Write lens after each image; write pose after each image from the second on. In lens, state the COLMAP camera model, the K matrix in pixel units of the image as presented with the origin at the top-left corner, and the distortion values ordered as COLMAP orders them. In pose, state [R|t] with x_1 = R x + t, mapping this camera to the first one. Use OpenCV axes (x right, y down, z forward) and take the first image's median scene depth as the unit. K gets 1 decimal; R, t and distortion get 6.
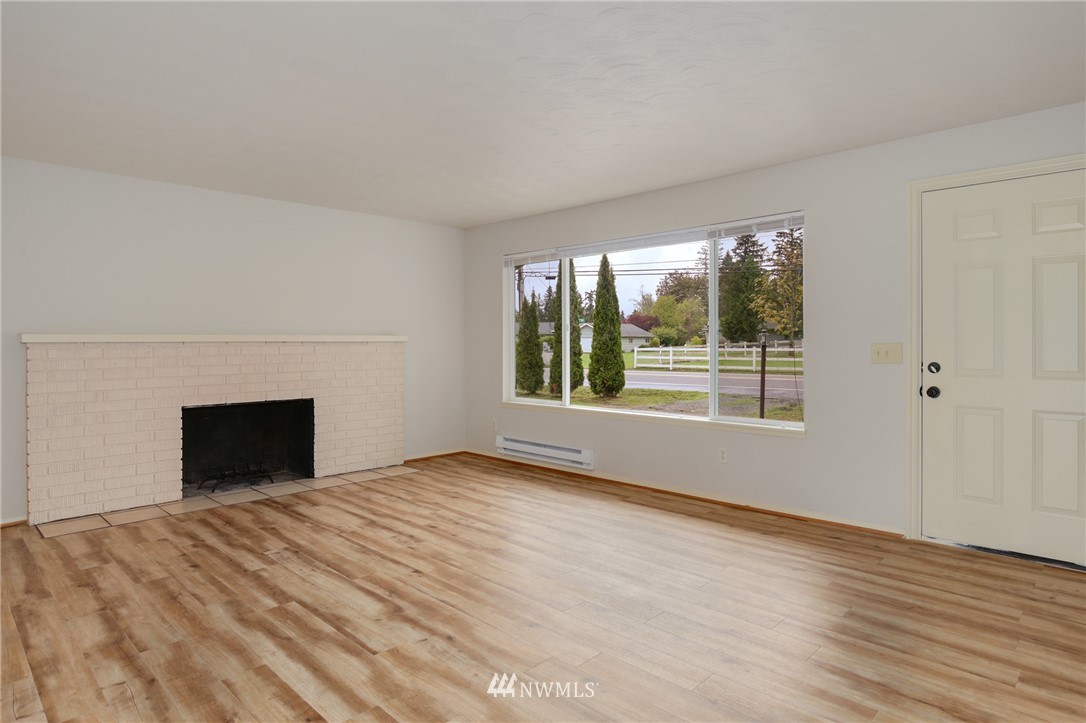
lens RADIAL K [[609.9, 0, 577.2], [0, 609.9, 369.4], [0, 0, 1]] dist [-0.020772, 0.001972]
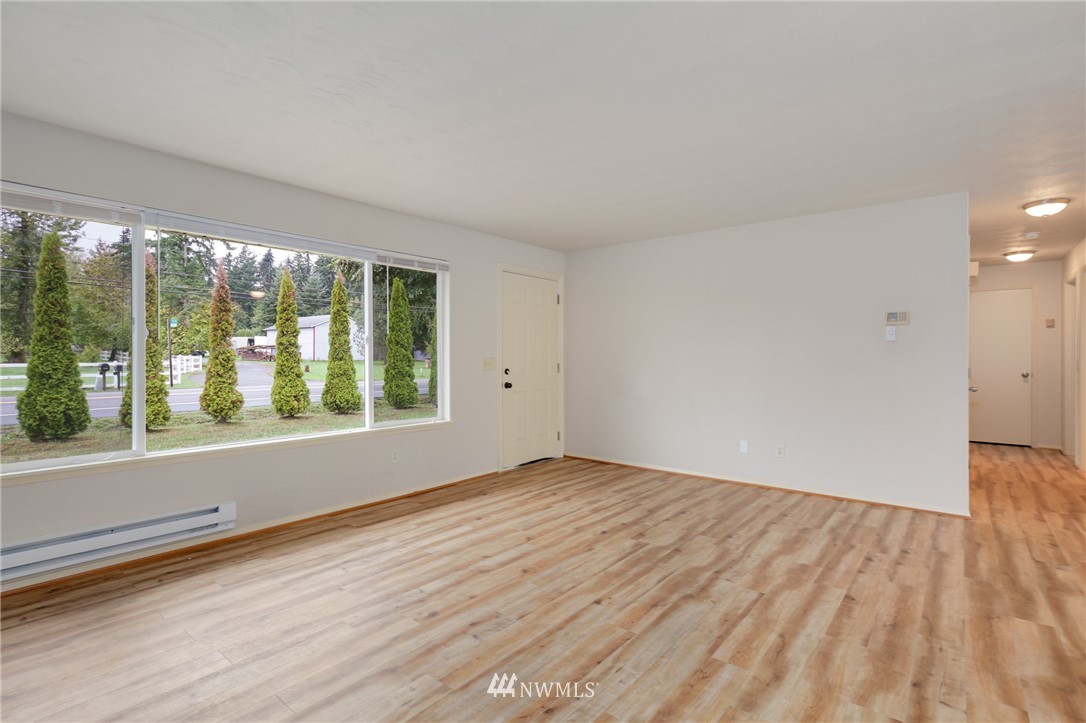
lens RADIAL K [[500.8, 0, 541.2], [0, 500.8, 366.9], [0, 0, 1]] dist [-0.020349, 0.008385]
pose [[-0.033662, -0.013832, 0.999338, -0.954006], [0.044538, 0.998890, 0.015326, -0.036999], [-0.998440, 0.045024, -0.033009, 1.030729]]
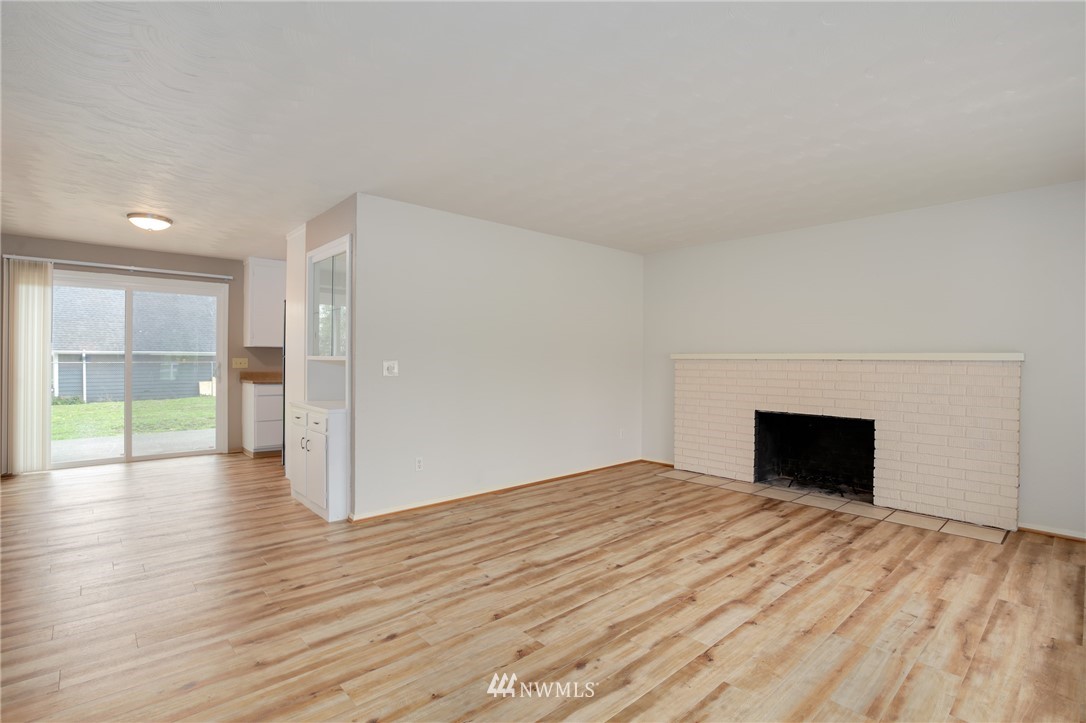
lens RADIAL K [[527.9, 0, 543.0], [0, 527.9, 361.5], [0, 0, 1]] dist [-0.031754, 0.000779]
pose [[-0.102926, 0.006368, -0.994669, 0.657488], [-0.049509, 0.998707, 0.011517, -0.041279], [0.993456, 0.050431, -0.102477, 0.886516]]
